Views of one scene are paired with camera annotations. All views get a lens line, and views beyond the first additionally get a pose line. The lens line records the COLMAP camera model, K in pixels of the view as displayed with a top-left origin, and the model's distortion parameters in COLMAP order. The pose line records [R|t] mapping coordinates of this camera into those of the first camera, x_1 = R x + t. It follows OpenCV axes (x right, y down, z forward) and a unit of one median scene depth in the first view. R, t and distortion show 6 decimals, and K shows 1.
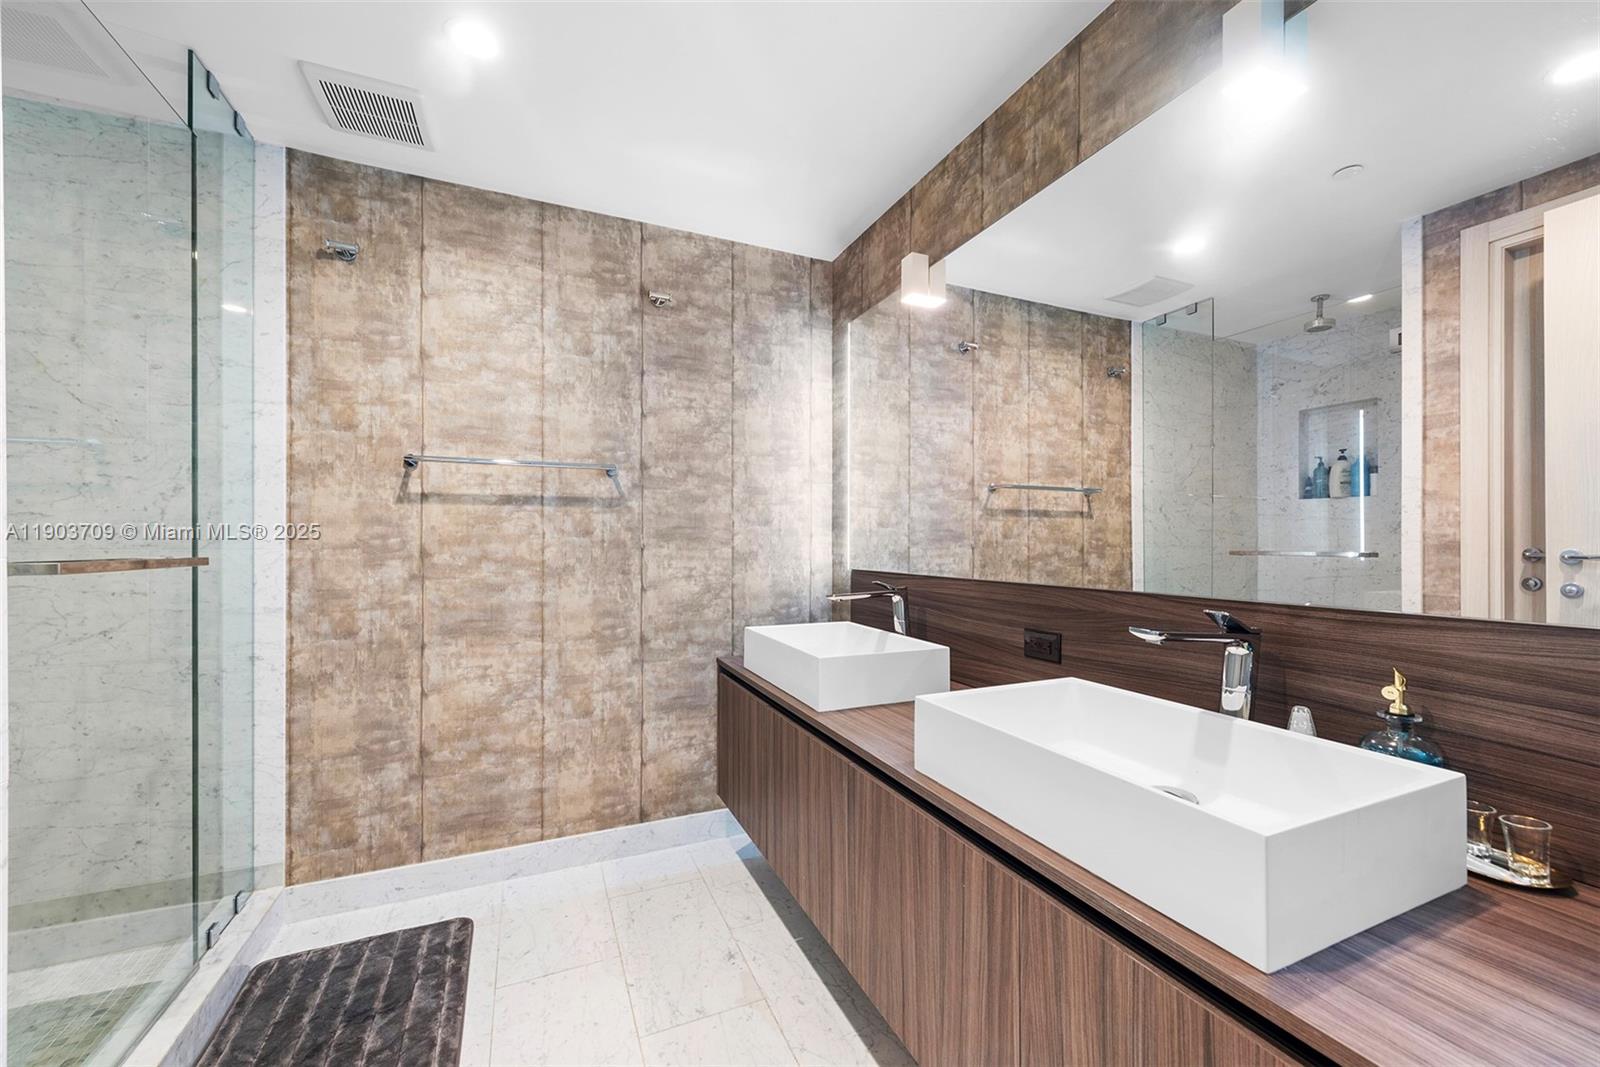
lens RADIAL K [[630.3, 0, 807.8], [0, 630.3, 536.8], [0, 0, 1]] dist [0.013880, -0.004437]
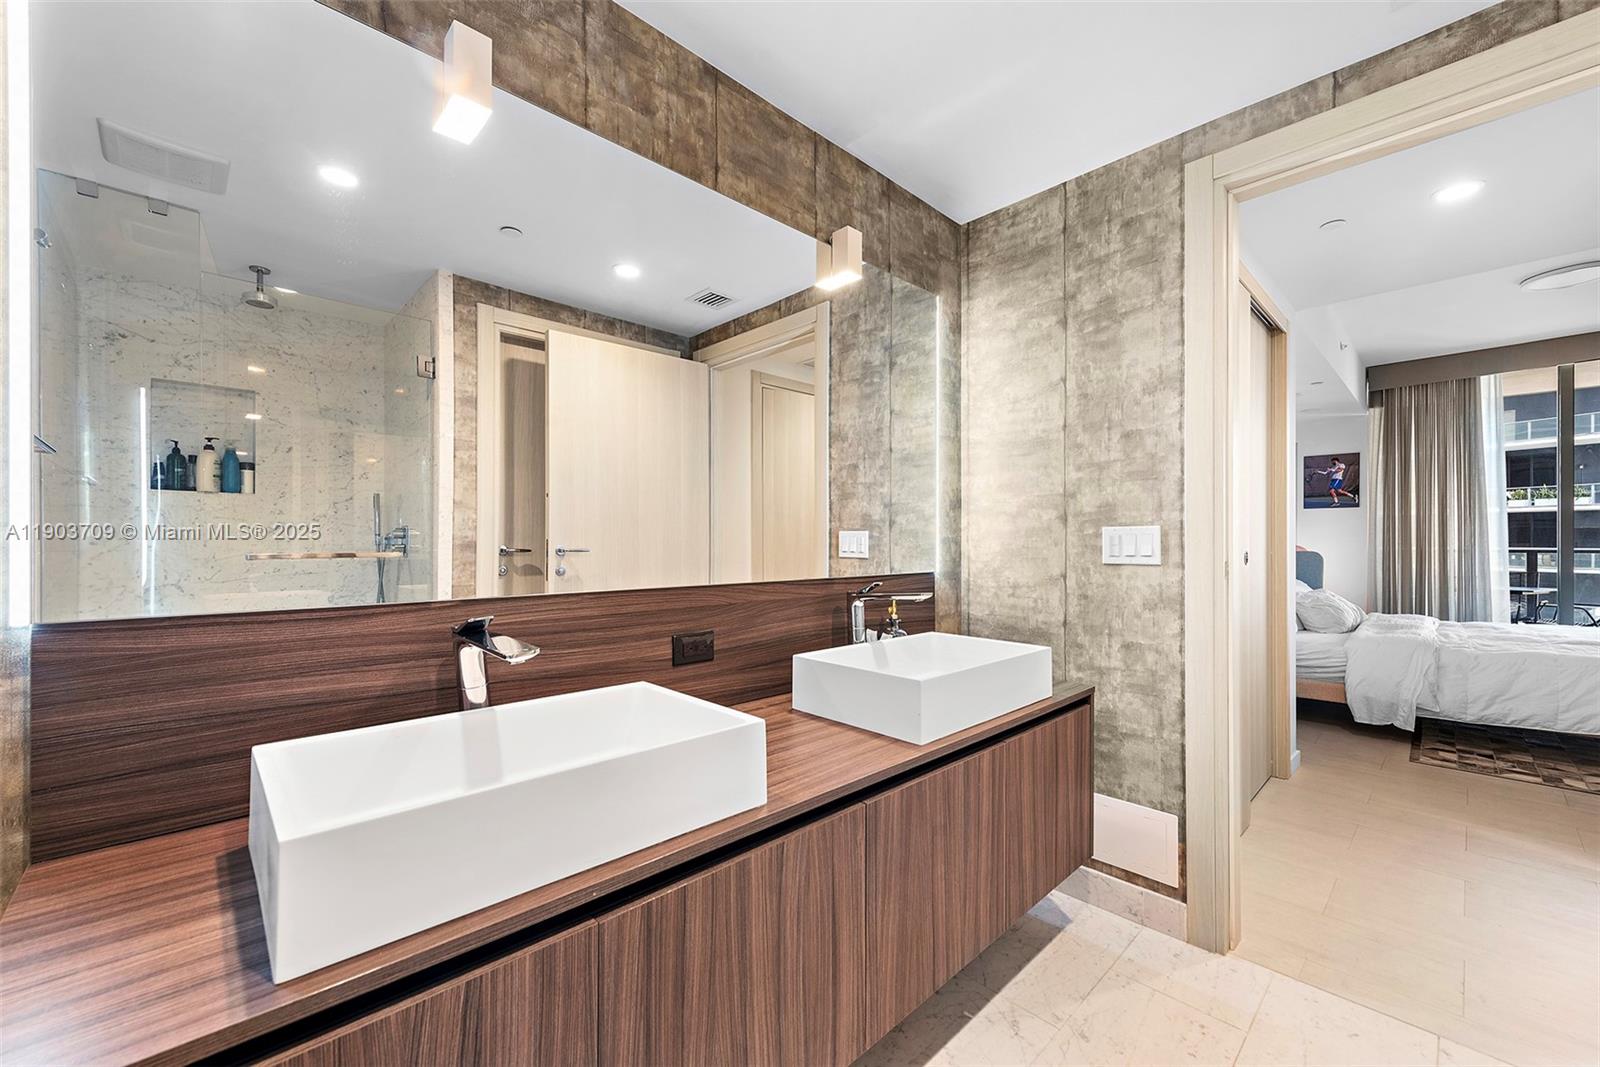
lens RADIAL K [[630.3, 0, 807.8], [0, 630.3, 536.8], [0, 0, 1]] dist [0.013880, -0.004437]
pose [[-0.352846, 0.004375, 0.935671, -0.472623], [-0.004403, 0.999970, -0.006336, 0.003194], [-0.935671, -0.006356, -0.352816, 0.928214]]
